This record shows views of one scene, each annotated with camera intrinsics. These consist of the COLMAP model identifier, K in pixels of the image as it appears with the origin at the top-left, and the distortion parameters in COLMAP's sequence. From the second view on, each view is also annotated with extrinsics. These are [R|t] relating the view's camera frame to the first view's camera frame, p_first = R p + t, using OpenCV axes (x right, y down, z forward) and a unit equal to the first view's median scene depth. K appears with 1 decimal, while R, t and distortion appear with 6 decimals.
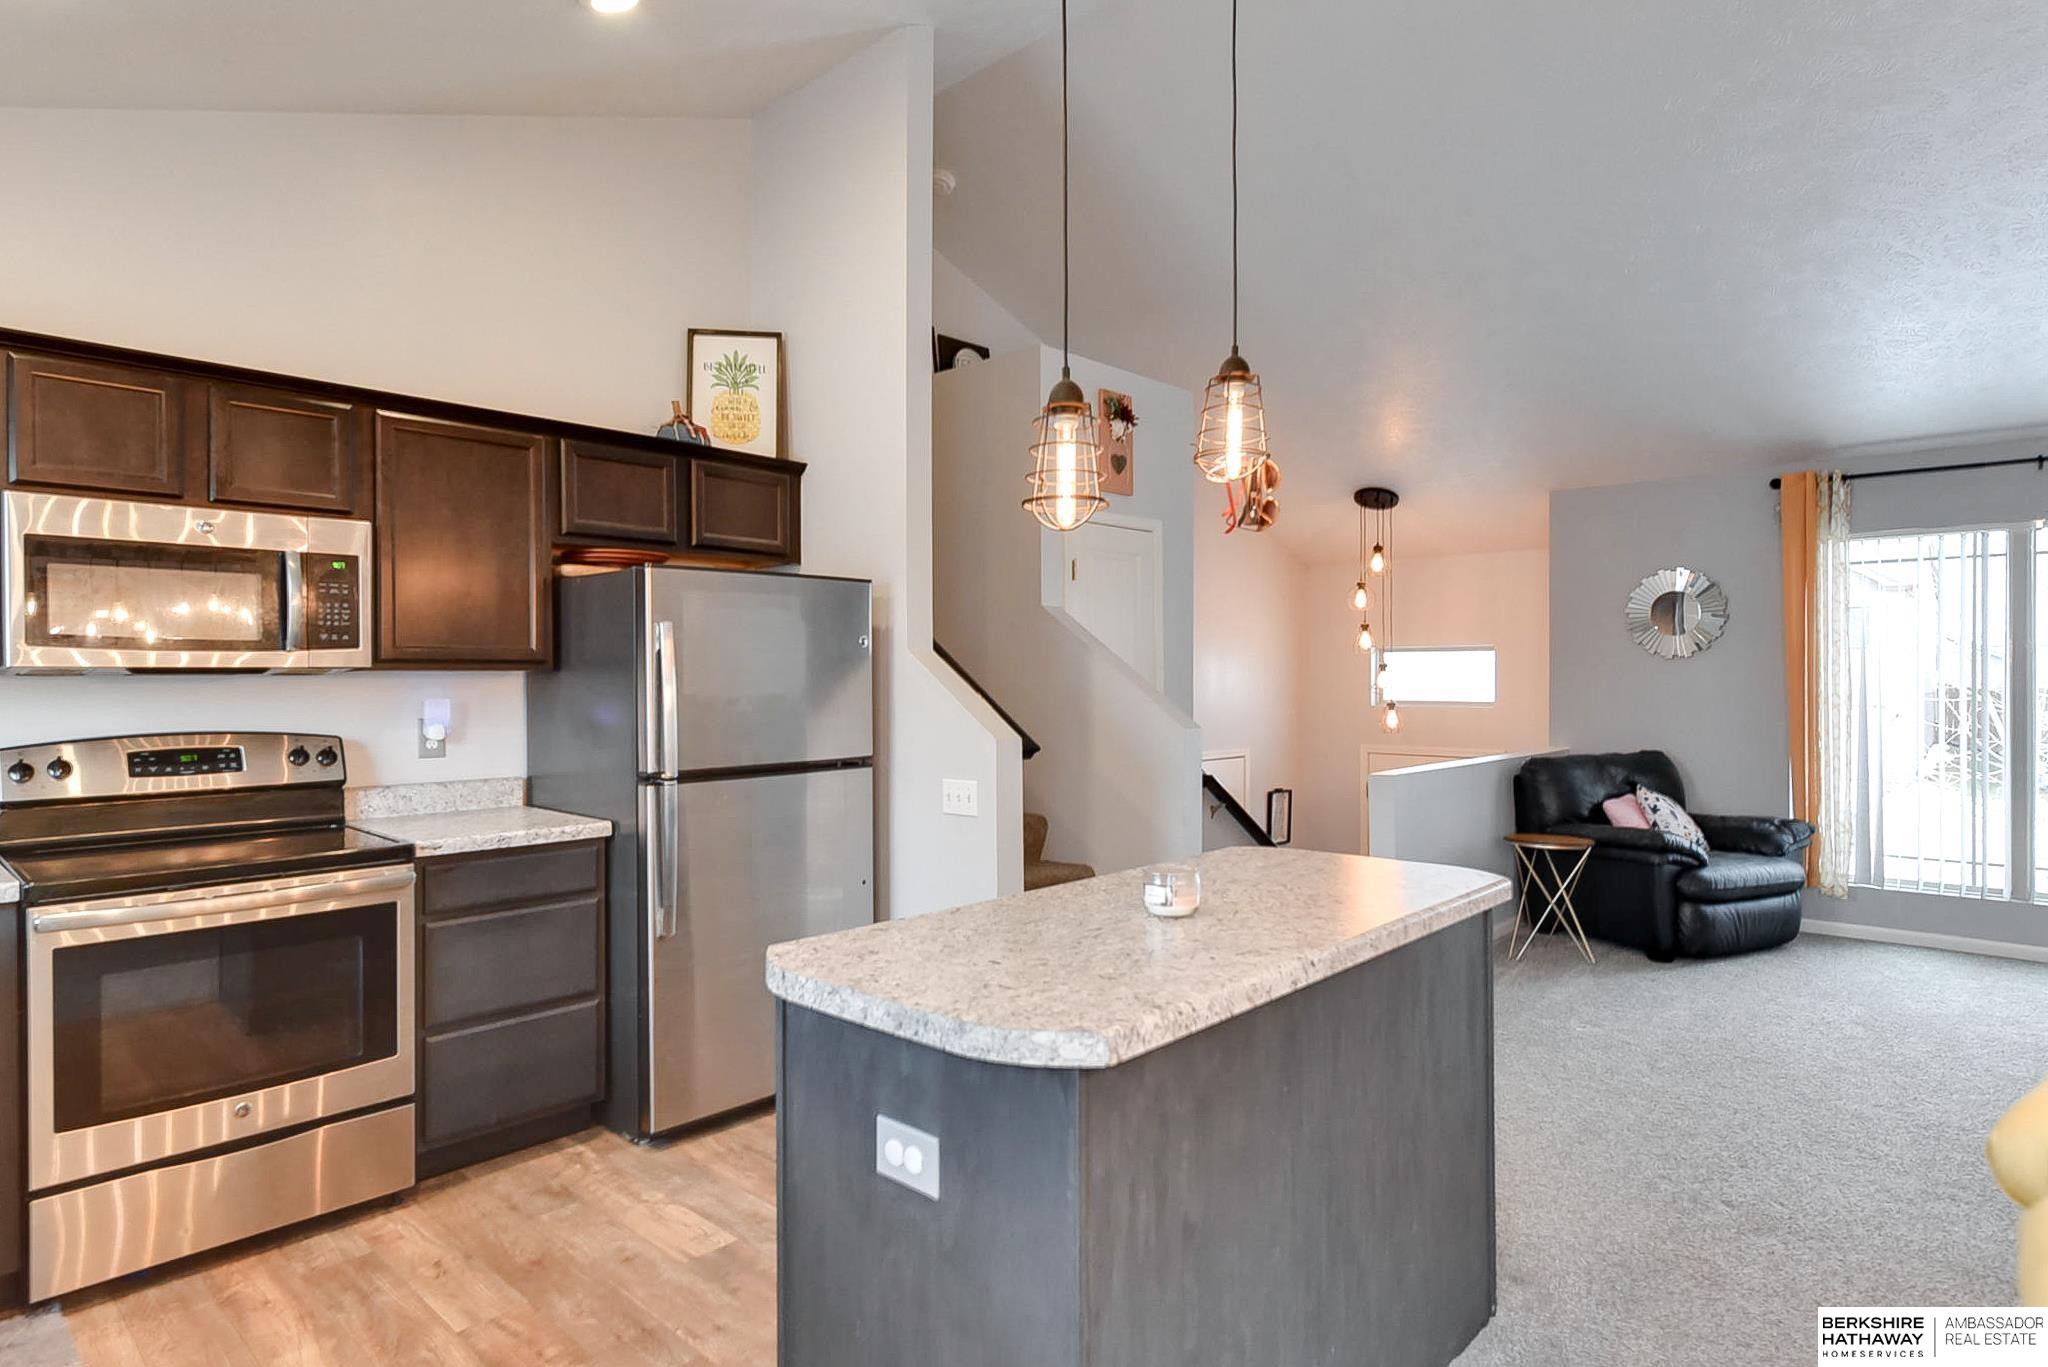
lens RADIAL K [[1136.8, 0, 1013.9], [0, 1136.8, 693.8], [0, 0, 1]] dist [0.005310, -0.000442]
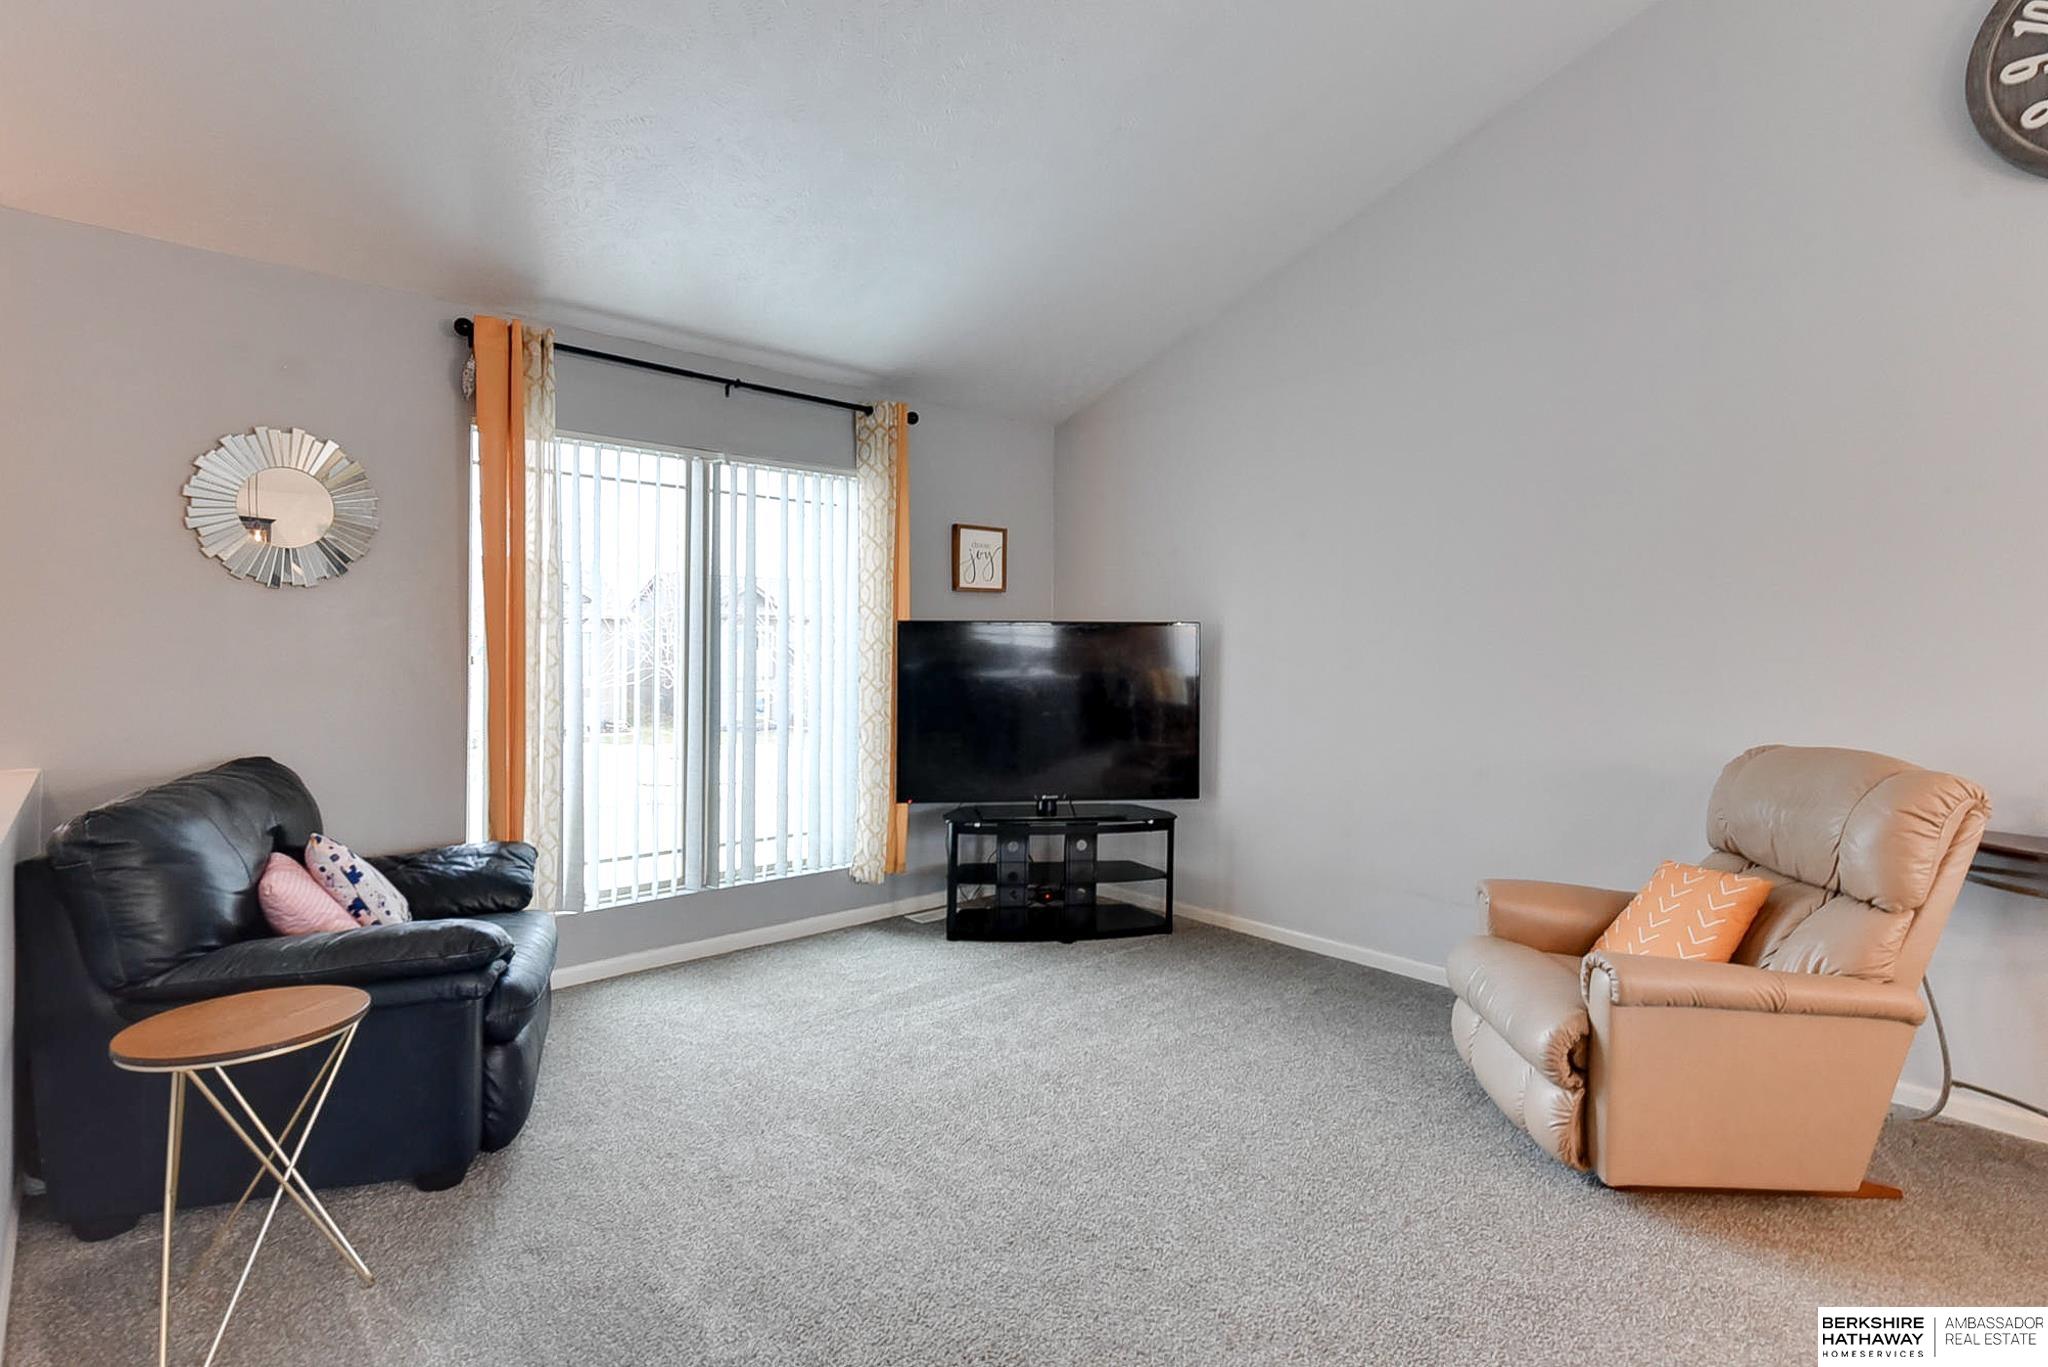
lens RADIAL K [[994.7, 0, 993.1], [0, 994.7, 640.8], [0, 0, 1]] dist [0.004676, -0.001787]
pose [[0.102212, 0.006041, 0.994744, 0.234865], [0.004752, 0.999967, -0.006561, -0.001202], [-0.994751, 0.005398, 0.102180, 1.104957]]
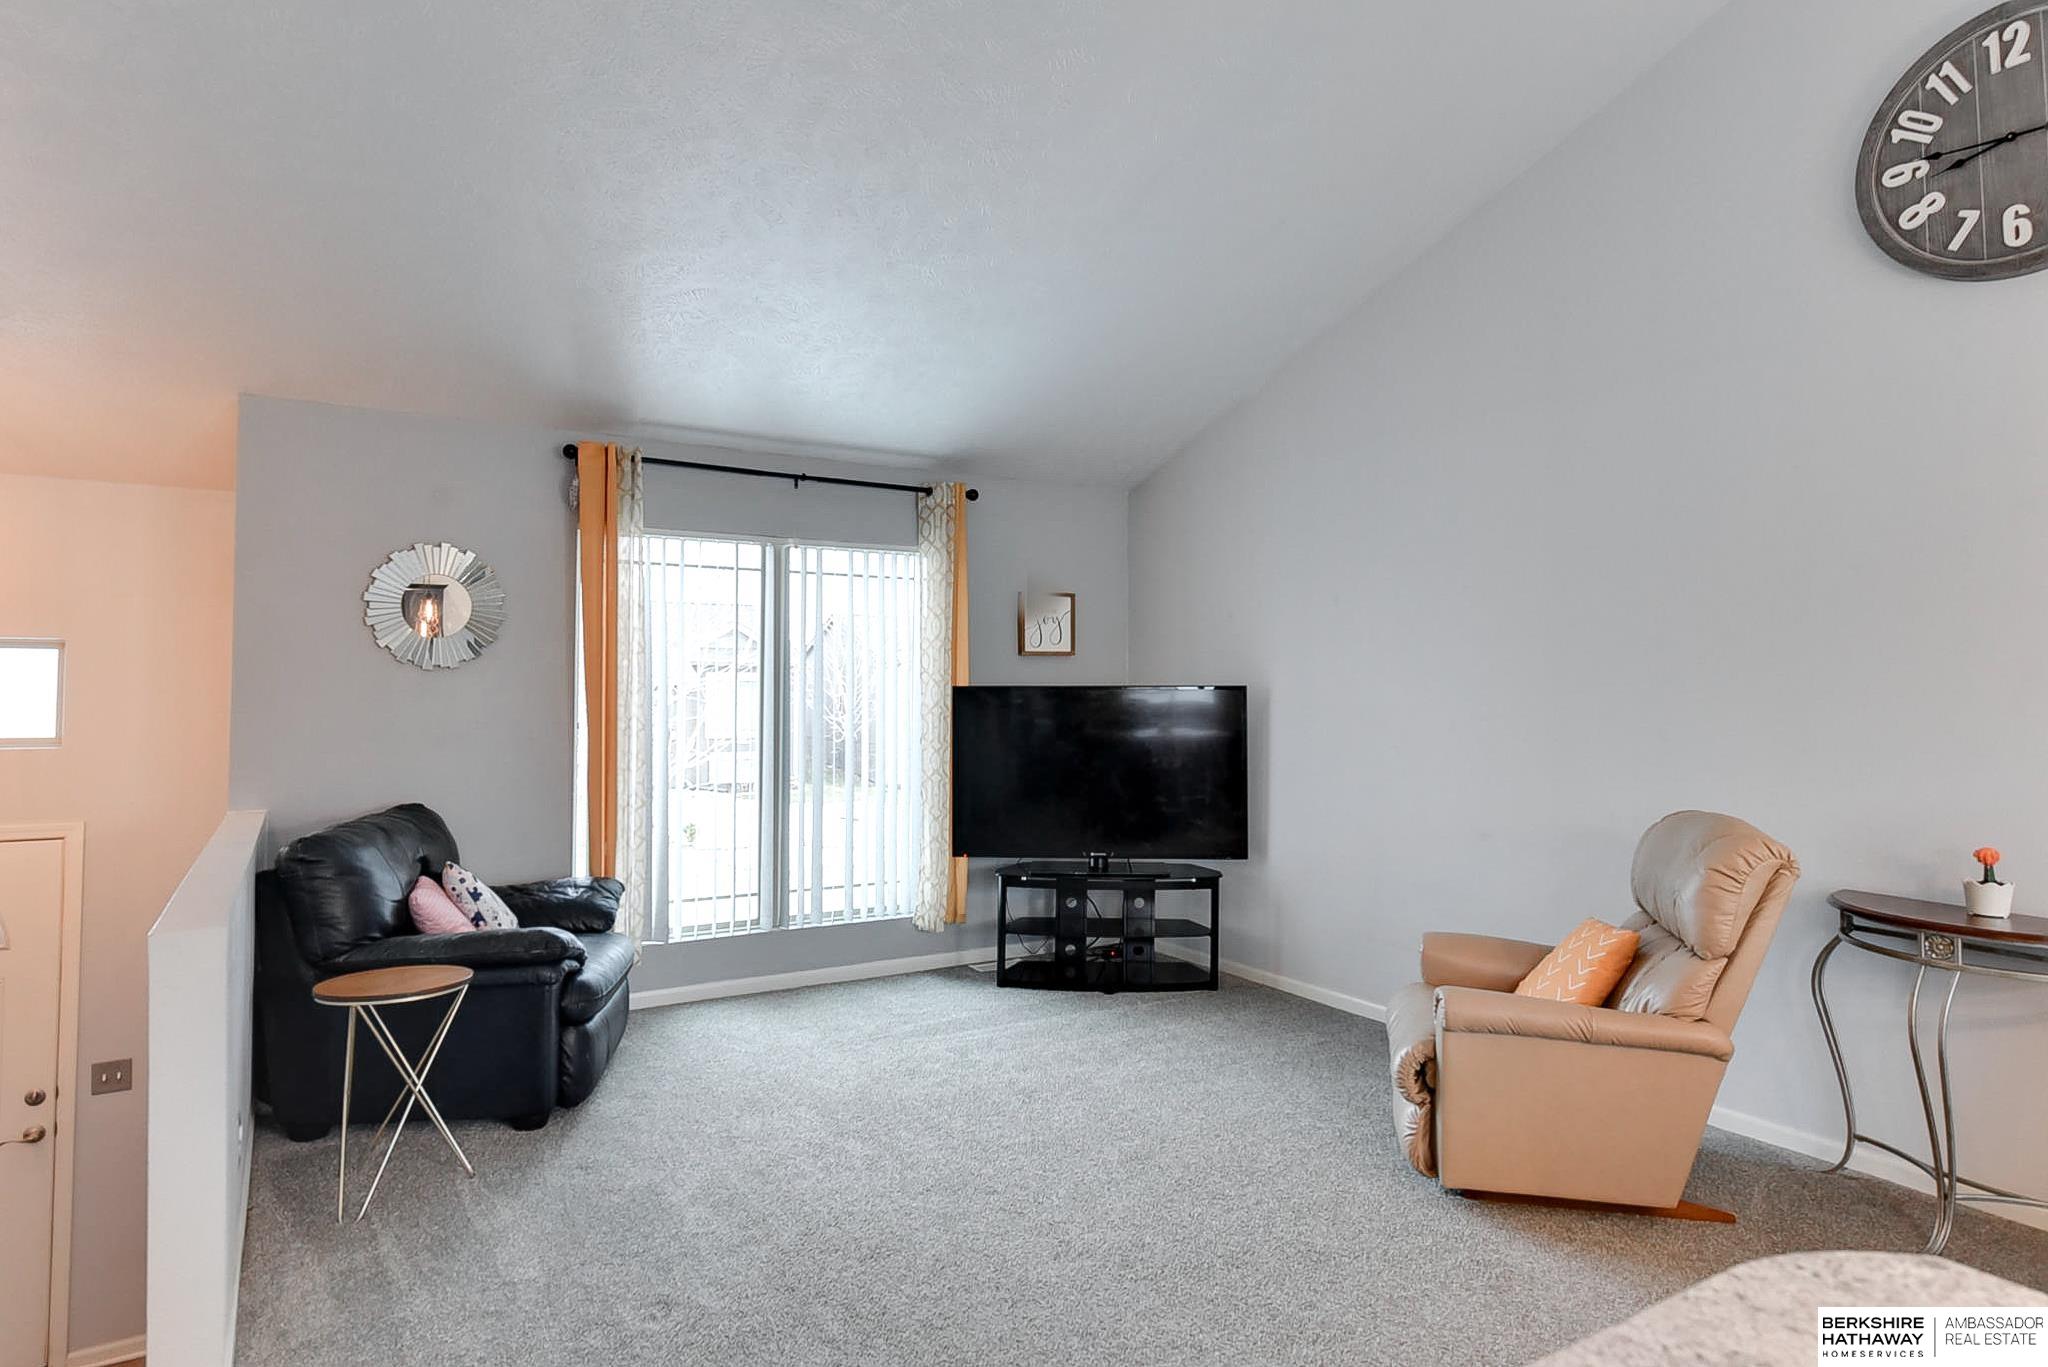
lens RADIAL K [[1167.1, 0, 1017.6], [0, 1167.1, 657.0], [0, 0, 1]] dist [0.001935, 0.002032]
pose [[0.277418, 0.028506, 0.960326, -0.028511], [0.008673, 0.999445, -0.032173, -0.023698], [-0.960710, 0.017255, 0.277017, 0.827083]]
